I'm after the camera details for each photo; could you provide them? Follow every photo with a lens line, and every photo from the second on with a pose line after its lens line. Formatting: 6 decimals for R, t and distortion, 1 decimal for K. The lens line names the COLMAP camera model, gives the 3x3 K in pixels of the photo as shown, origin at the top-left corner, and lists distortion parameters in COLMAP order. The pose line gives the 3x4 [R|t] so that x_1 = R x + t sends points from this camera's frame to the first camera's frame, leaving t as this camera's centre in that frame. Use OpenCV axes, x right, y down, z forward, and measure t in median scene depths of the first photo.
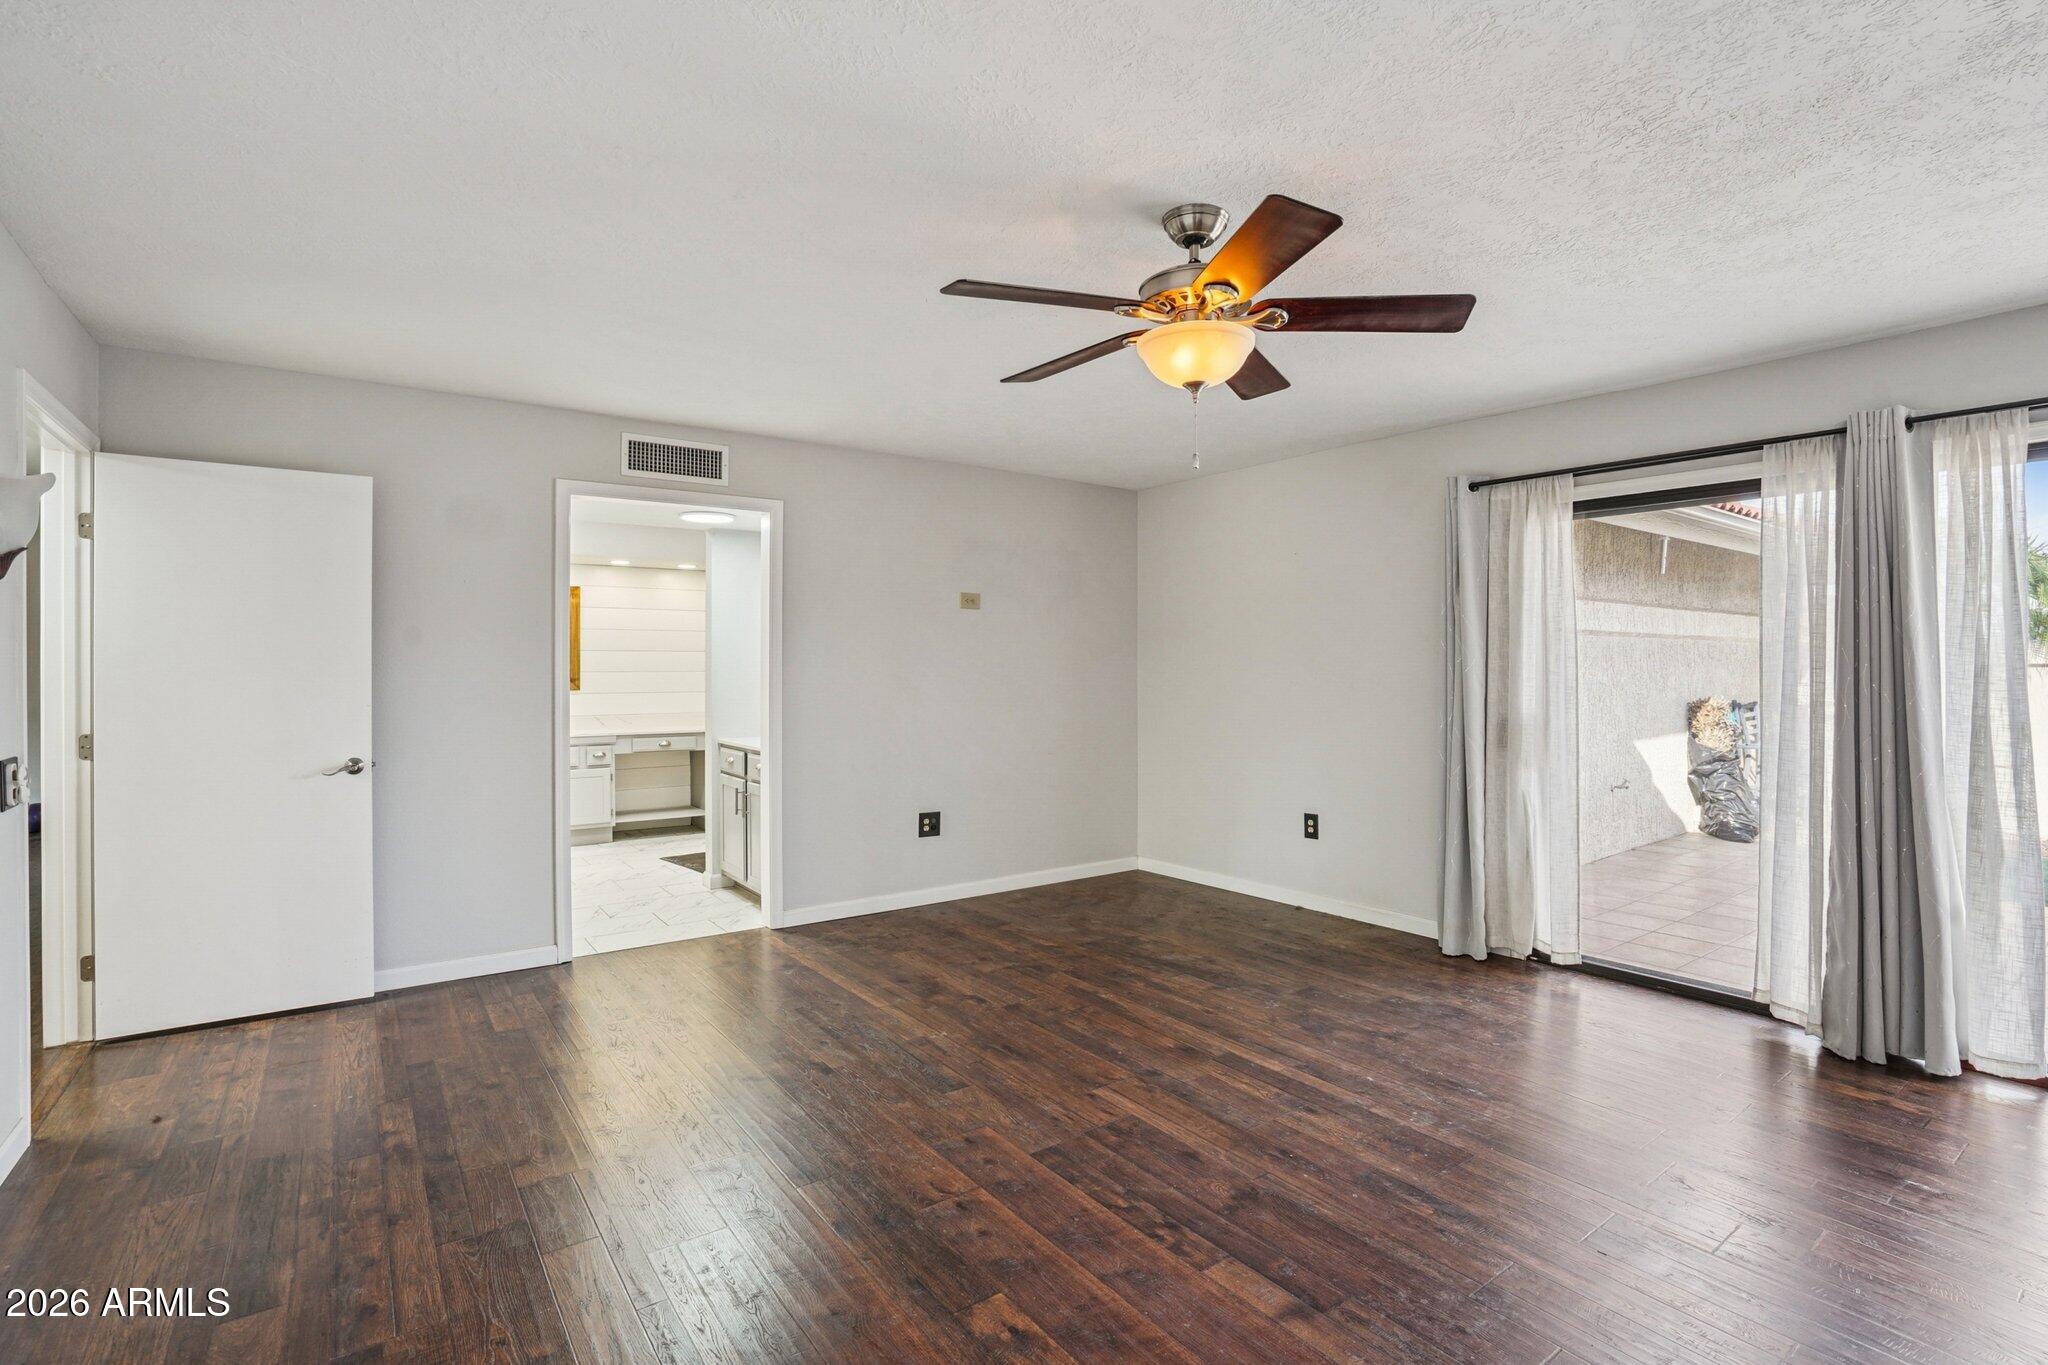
lens RADIAL K [[950.8, 0, 1021.1], [0, 950.8, 667.6], [0, 0, 1]] dist [-0.012880, 0.004946]
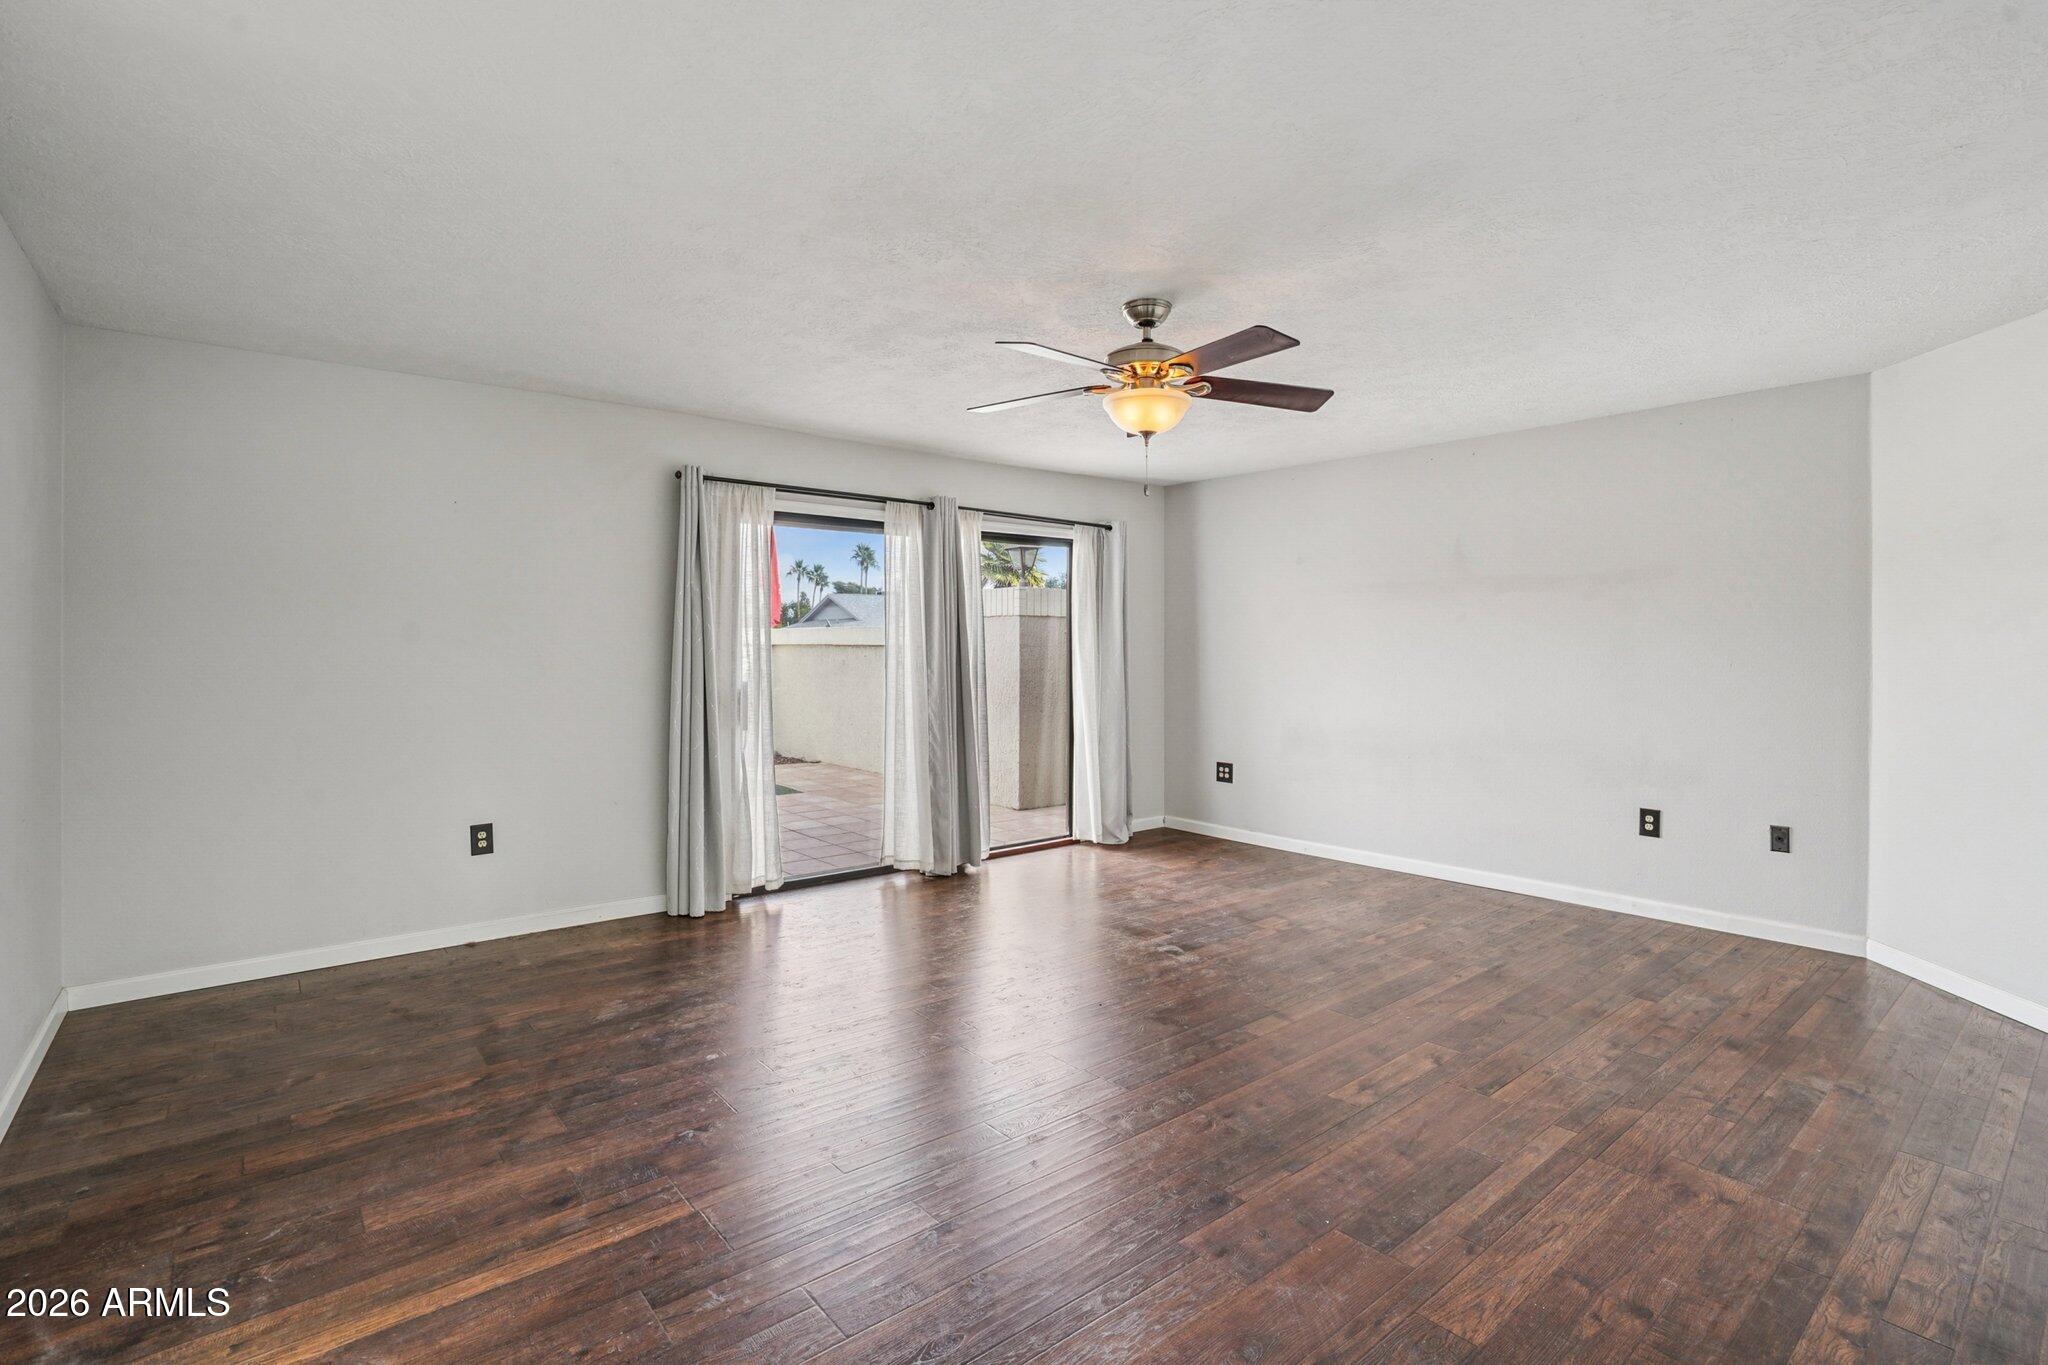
lens RADIAL K [[963.5, 0, 1034.5], [0, 963.5, 633.1], [0, 0, 1]] dist [-0.004589, -0.000048]
pose [[-0.073411, 0.025335, 0.996980, -0.692515], [-0.011845, 0.999585, -0.026273, 0.012990], [-0.997231, -0.013738, -0.073081, 0.756347]]
